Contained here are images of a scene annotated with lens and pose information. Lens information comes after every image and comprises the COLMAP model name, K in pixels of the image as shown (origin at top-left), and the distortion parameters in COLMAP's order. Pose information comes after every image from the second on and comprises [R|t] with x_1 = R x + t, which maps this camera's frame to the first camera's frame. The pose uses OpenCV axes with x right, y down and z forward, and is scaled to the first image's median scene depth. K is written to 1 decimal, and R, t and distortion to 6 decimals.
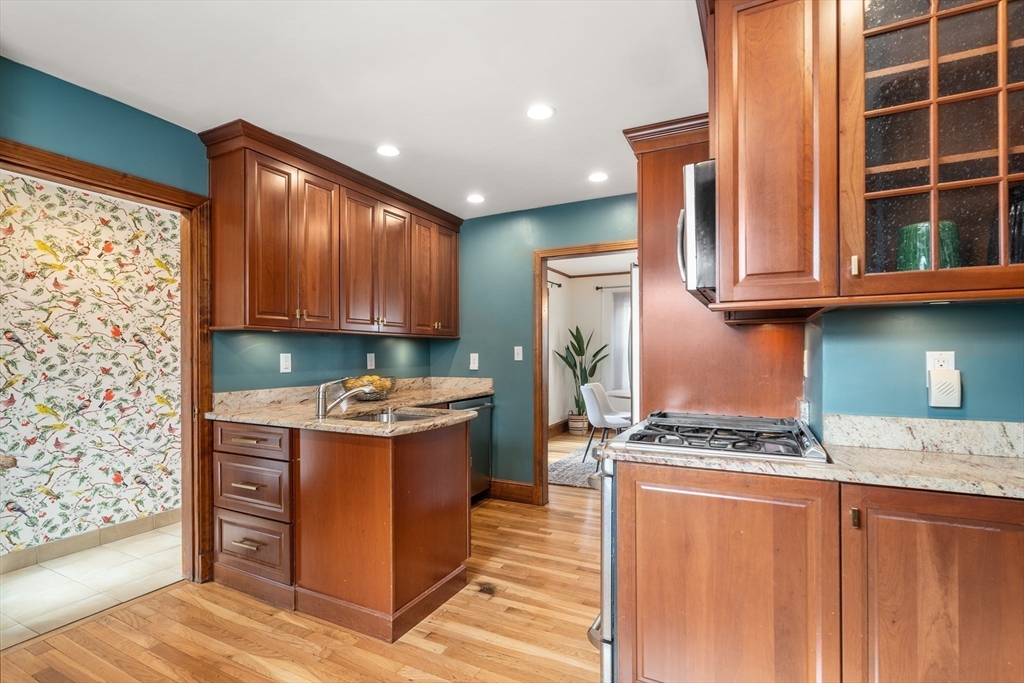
lens RADIAL K [[478.5, 0, 510.1], [0, 478.5, 349.1], [0, 0, 1]] dist [-0.000878, 0.000171]
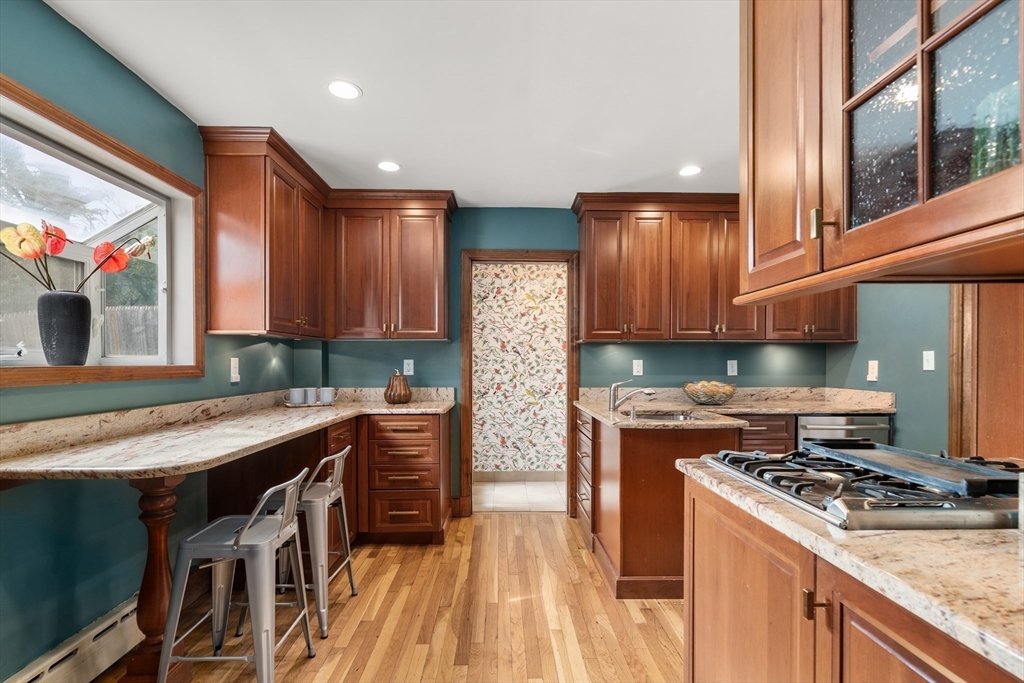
lens RADIAL K [[469.0, 0, 512.5], [0, 469.0, 361.5], [0, 0, 1]] dist [-0.000510, 0.000046]
pose [[0.485791, 0.004119, -0.874065, 0.449625], [0.004943, 0.999960, 0.007459, 0.002628], [0.874061, -0.007944, 0.485751, 0.133893]]
